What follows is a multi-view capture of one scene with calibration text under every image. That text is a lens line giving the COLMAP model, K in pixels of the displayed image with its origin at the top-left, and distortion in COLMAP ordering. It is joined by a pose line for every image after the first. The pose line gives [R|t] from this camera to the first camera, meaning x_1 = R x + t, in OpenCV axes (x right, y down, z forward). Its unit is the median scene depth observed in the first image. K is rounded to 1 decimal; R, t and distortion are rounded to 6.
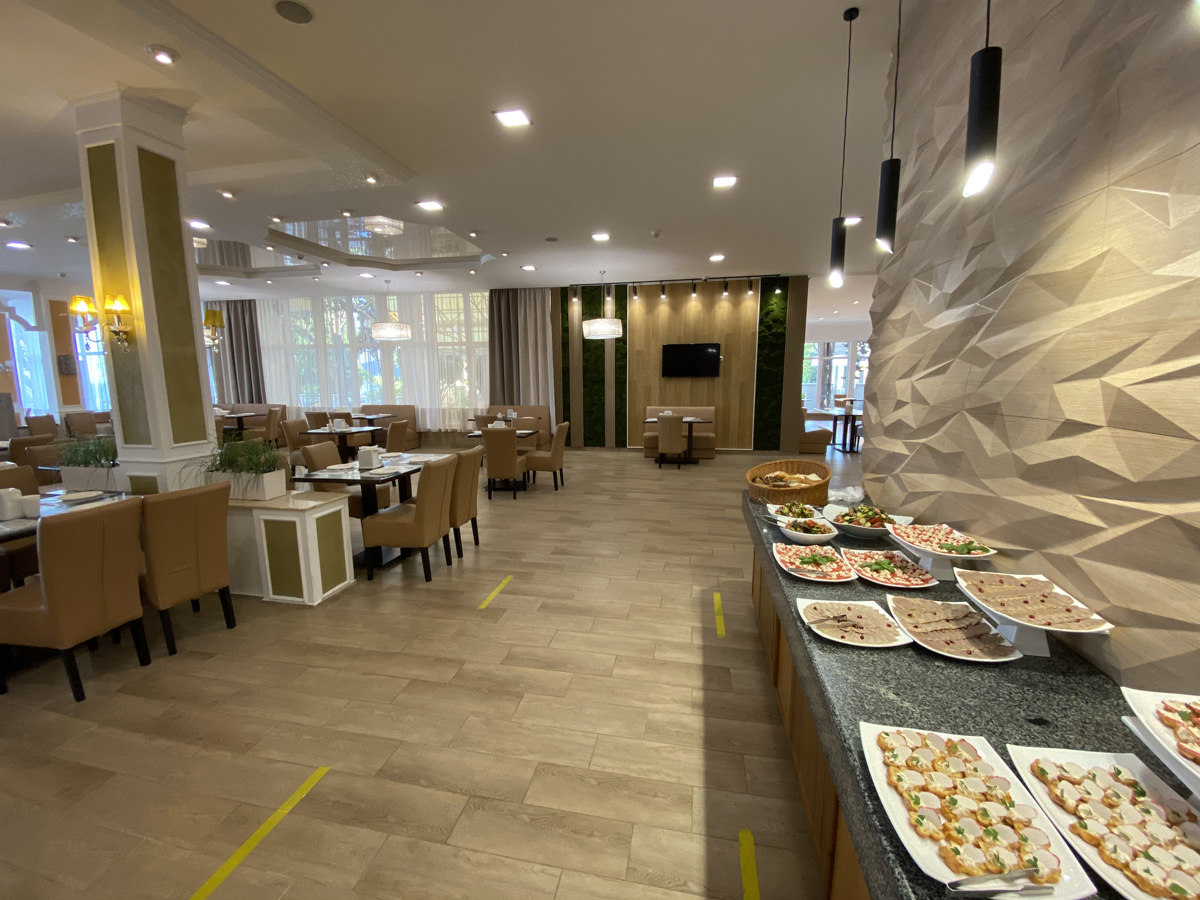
lens RADIAL K [[479.5, 0, 600.0], [0, 479.5, 450.0], [0, 0, 1]] dist [0.055760, -0.040191]
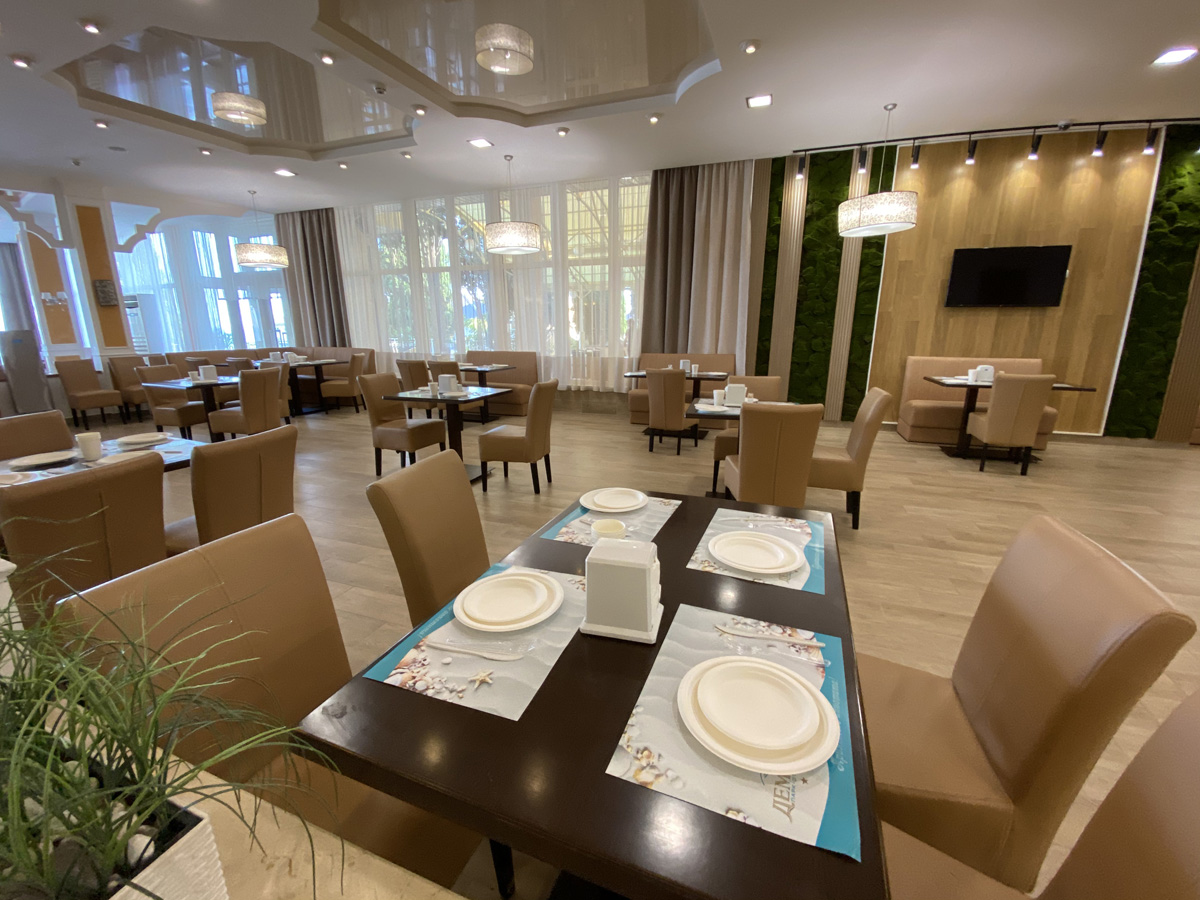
lens RADIAL K [[488.6, 0, 600.0], [0, 488.6, 450.0], [0, 0, 1]] dist [0.015518, -0.017744]
pose [[0.987426, 0.041893, -0.152428, -0.192743], [-0.026102, 0.994218, 0.104160, -0.028672], [0.155910, -0.098872, 0.982810, 0.325263]]
